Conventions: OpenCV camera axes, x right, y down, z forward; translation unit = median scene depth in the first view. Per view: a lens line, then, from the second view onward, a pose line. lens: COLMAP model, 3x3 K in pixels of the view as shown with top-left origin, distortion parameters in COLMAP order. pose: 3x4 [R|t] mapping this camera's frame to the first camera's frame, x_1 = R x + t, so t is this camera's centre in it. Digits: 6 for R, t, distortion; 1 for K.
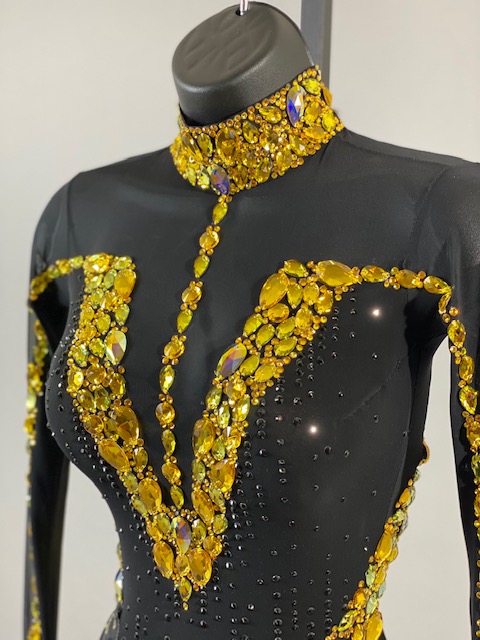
lens RADIAL K [[964.3, 0, 241.3], [0, 964.3, 313.9], [0, 0, 1]] dist [0.080892, 0.000000]
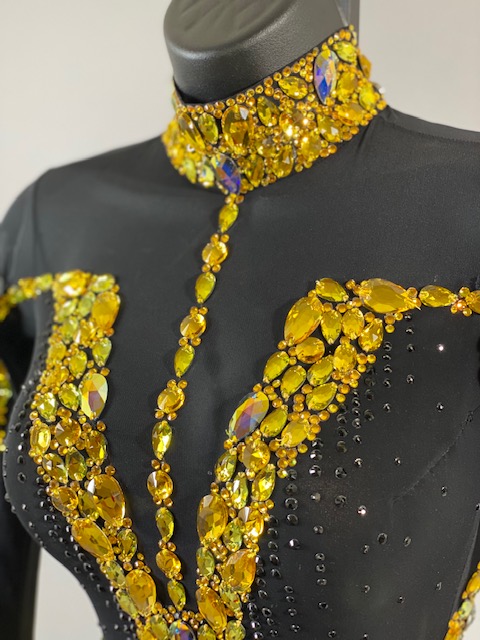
lens RADIAL K [[964.3, 0, 253.6], [0, 964.3, 313.5], [0, 0, 1]] dist [0.080892, 0.000000]
pose [[0.999762, -0.012380, 0.017989, -0.017509], [0.012503, 0.999899, -0.006753, -0.023603], [-0.017904, 0.006976, 0.999815, 0.240340]]
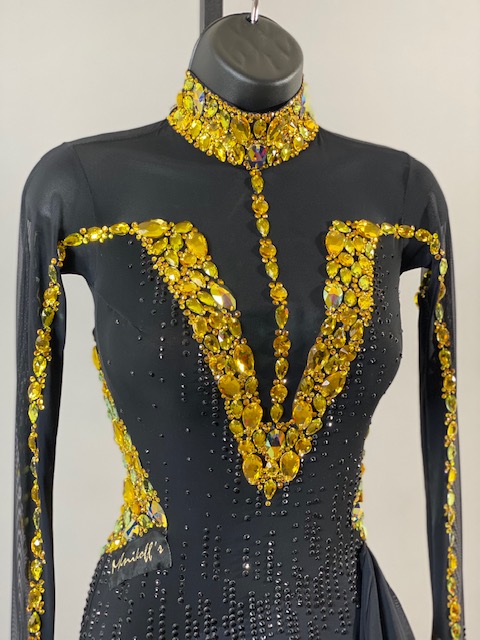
lens RADIAL K [[964.3, 0, 244.3], [0, 964.3, 313.0], [0, 0, 1]] dist [0.080892, 0.000000]
pose [[0.725646, -0.078945, 0.683525, -0.924324], [0.071350, 0.996674, 0.039365, 0.009487], [-0.684359, 0.020204, 0.728865, 0.123764]]
